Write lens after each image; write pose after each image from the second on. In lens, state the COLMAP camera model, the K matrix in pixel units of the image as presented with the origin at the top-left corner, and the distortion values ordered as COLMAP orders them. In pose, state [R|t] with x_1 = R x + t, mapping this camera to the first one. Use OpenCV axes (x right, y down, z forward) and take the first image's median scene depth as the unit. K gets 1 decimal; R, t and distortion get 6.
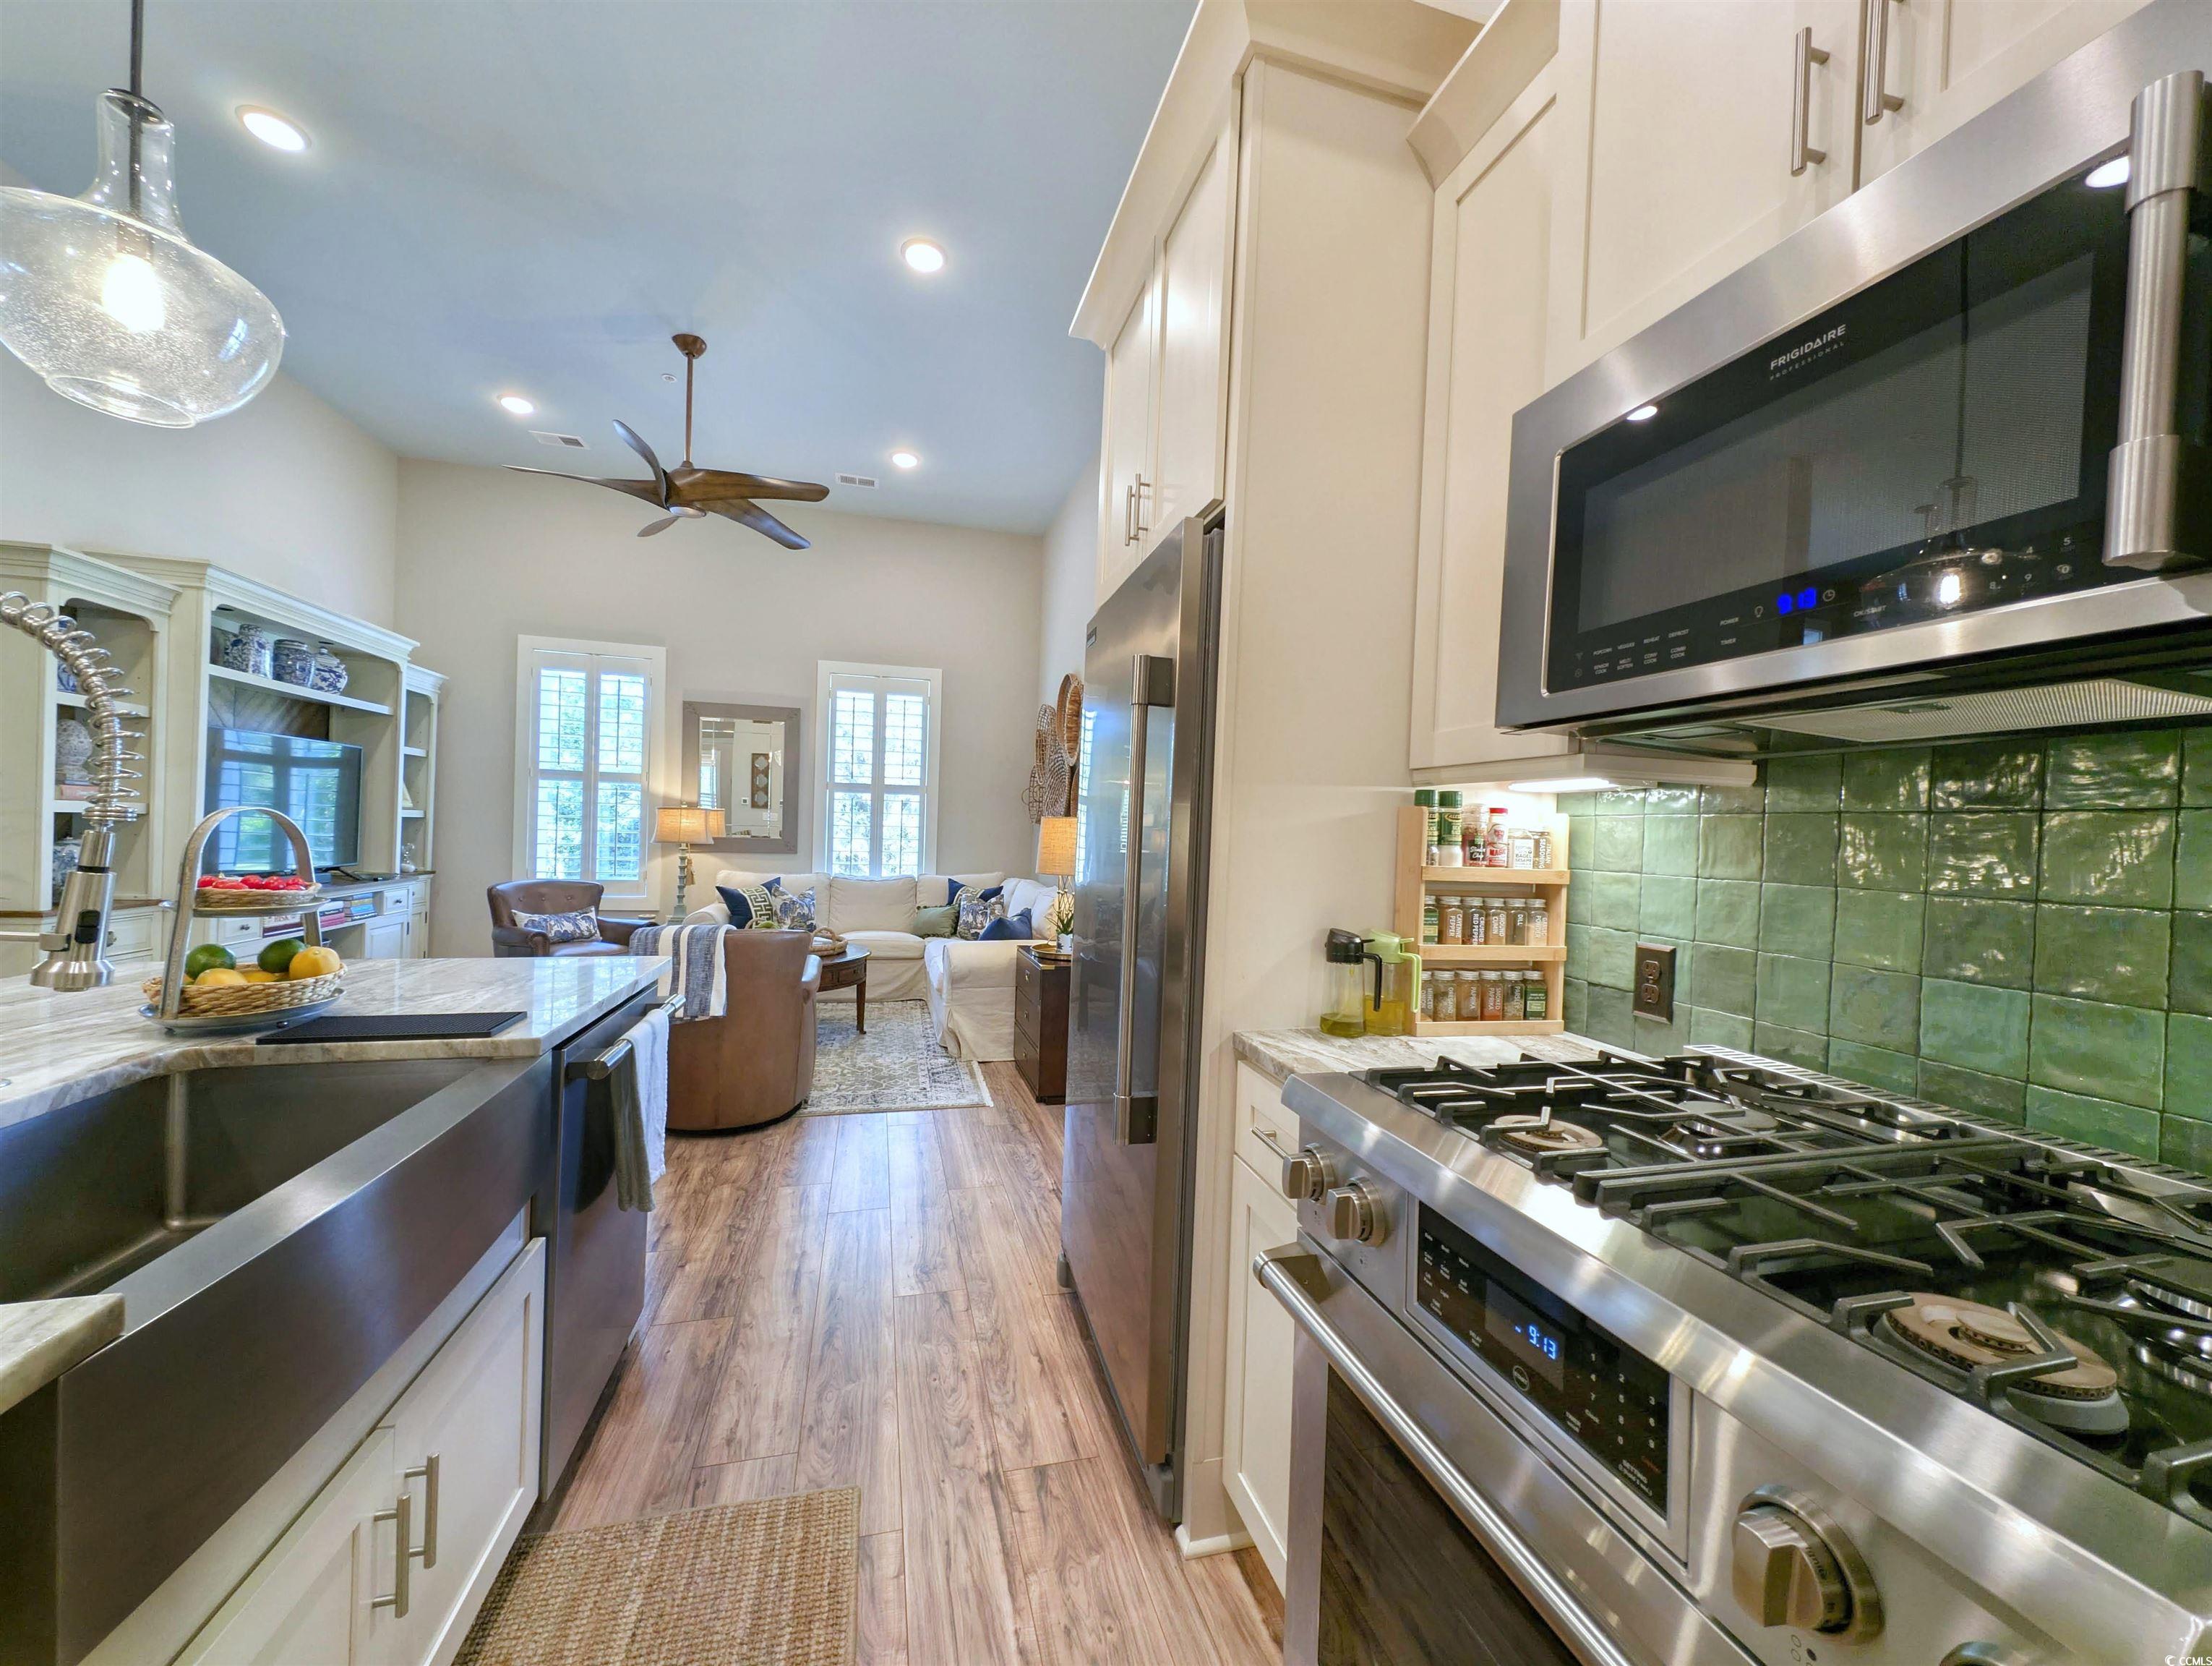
lens RADIAL K [[836.0, 0, 1091.3], [0, 836.0, 840.0], [0, 0, 1]] dist [0.001204, -0.001828]
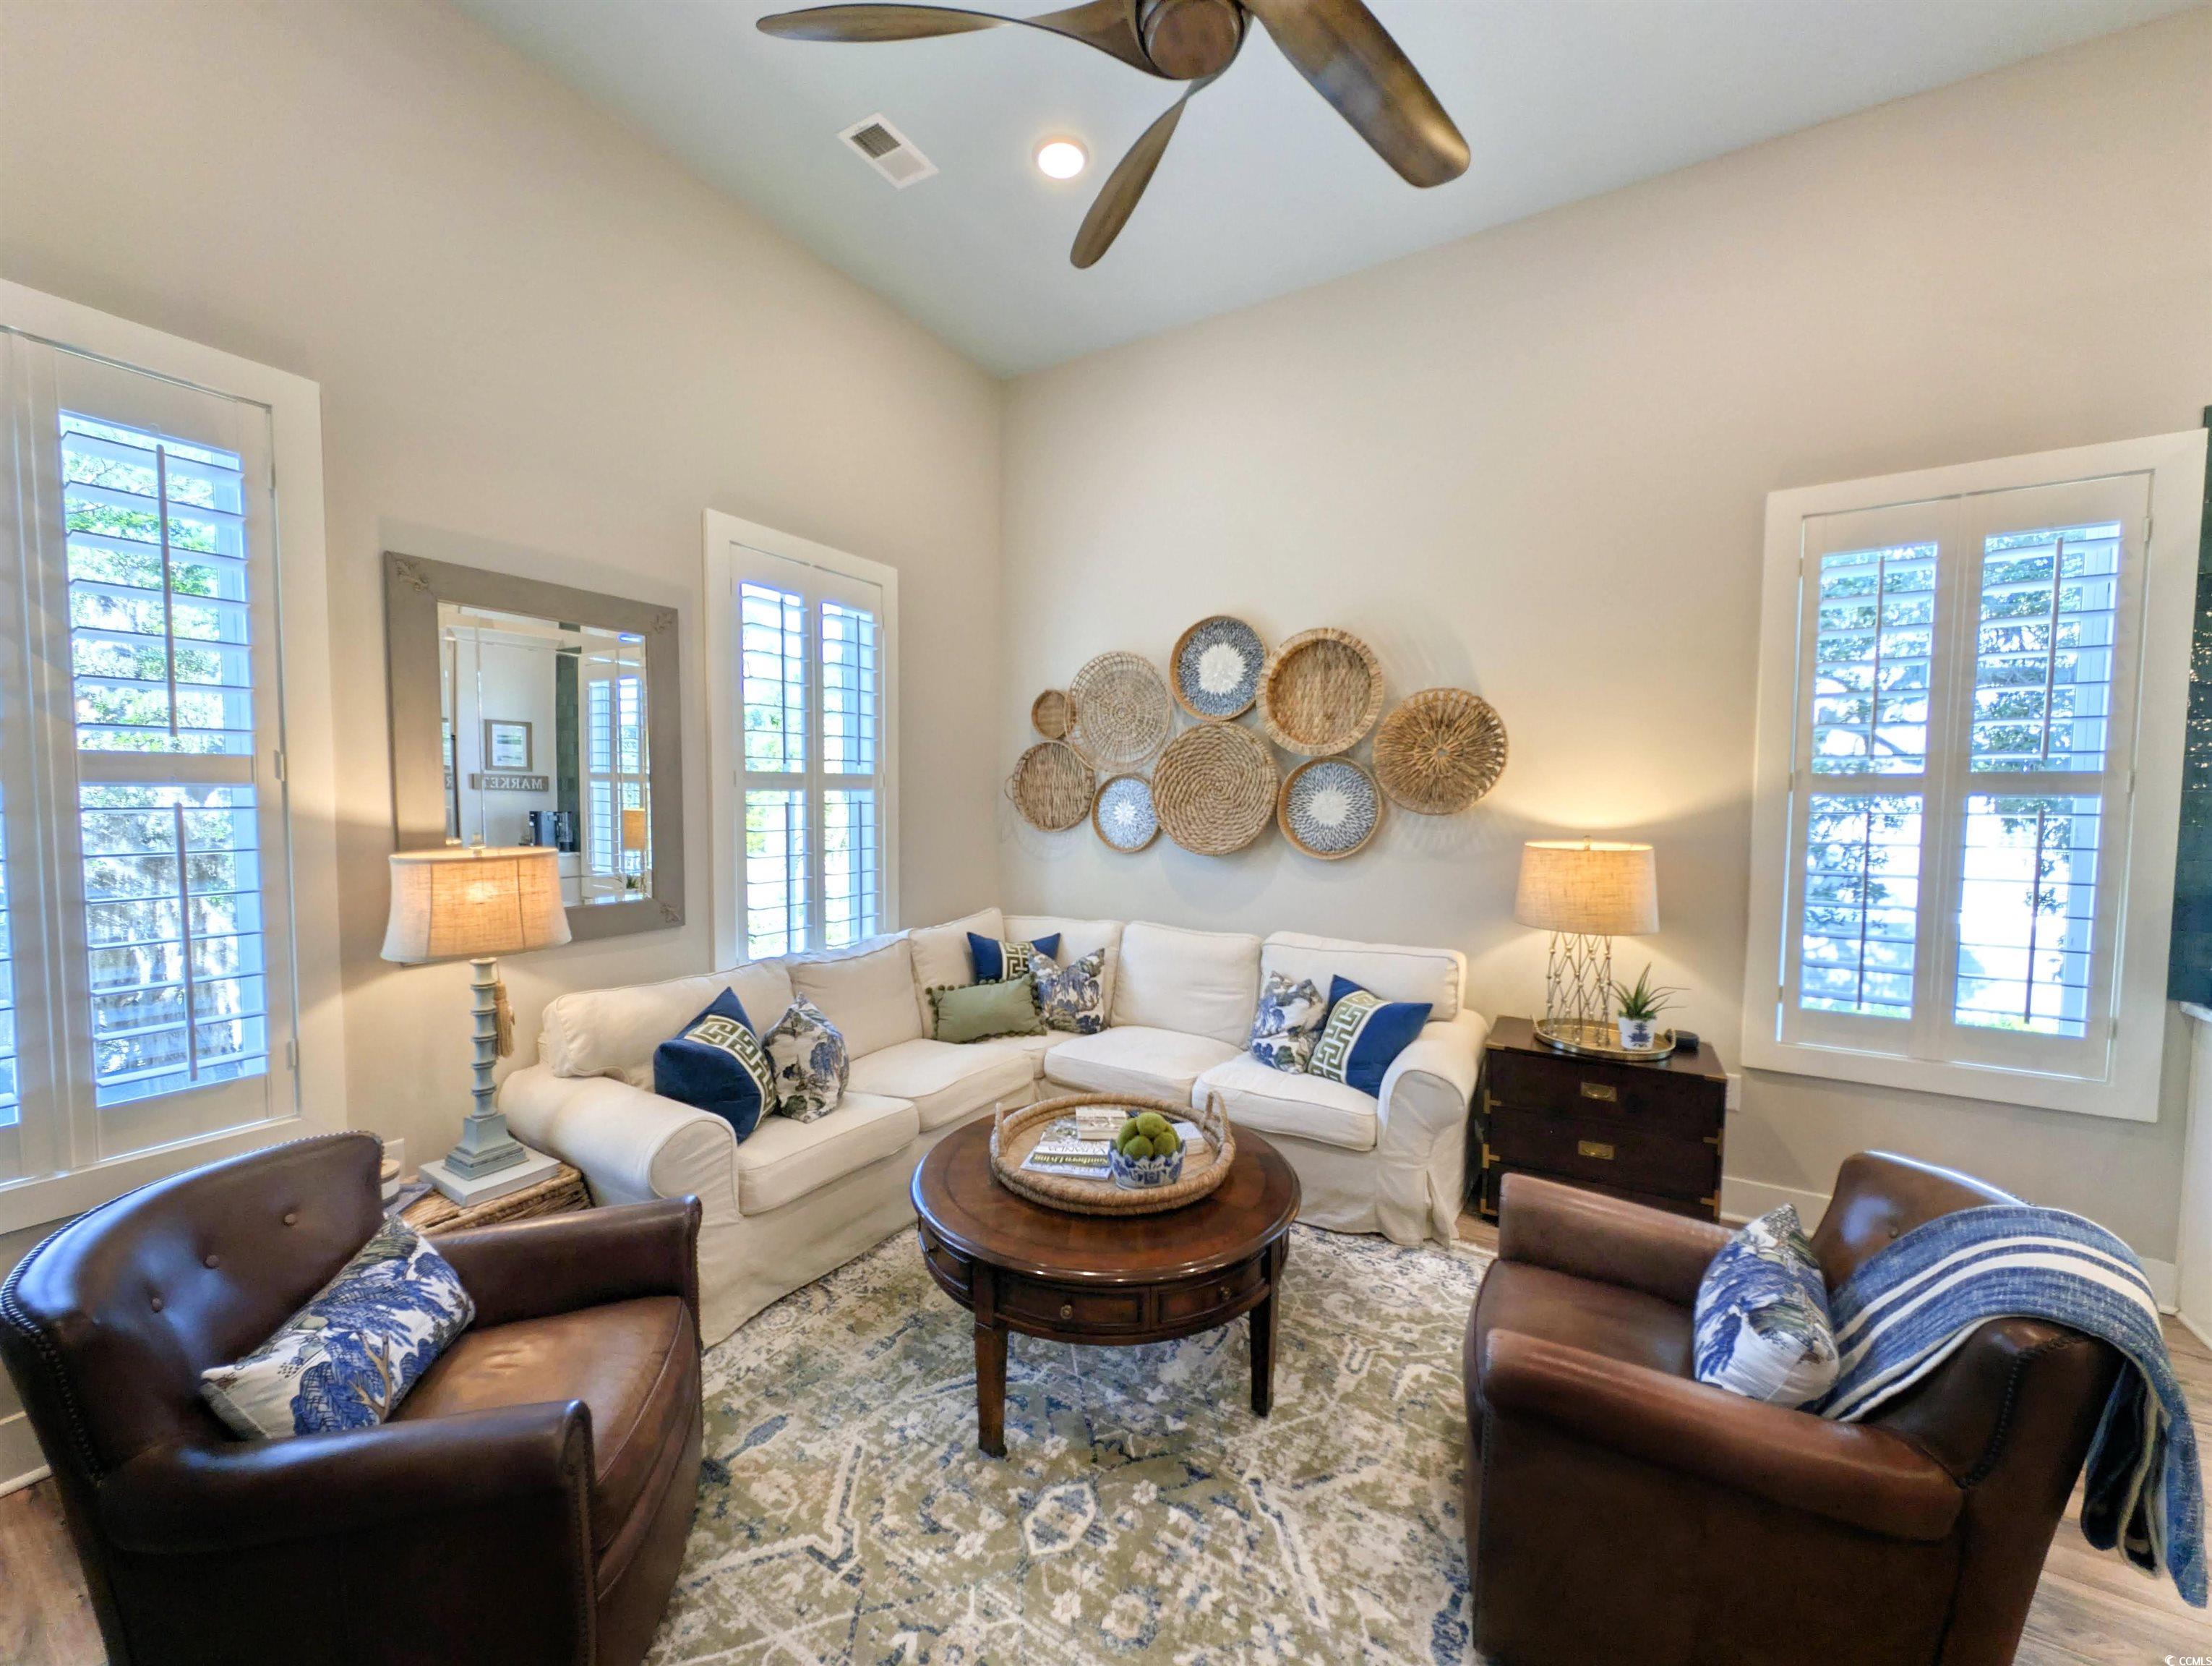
lens RADIAL K [[836.0, 0, 1091.3], [0, 836.0, 840.0], [0, 0, 1]] dist [0.001204, -0.001828]
pose [[0.713416, -0.067022, 0.697529, -0.513905], [0.025332, 0.997232, 0.069910, -0.058477], [-0.700283, -0.032205, 0.713138, 0.513391]]
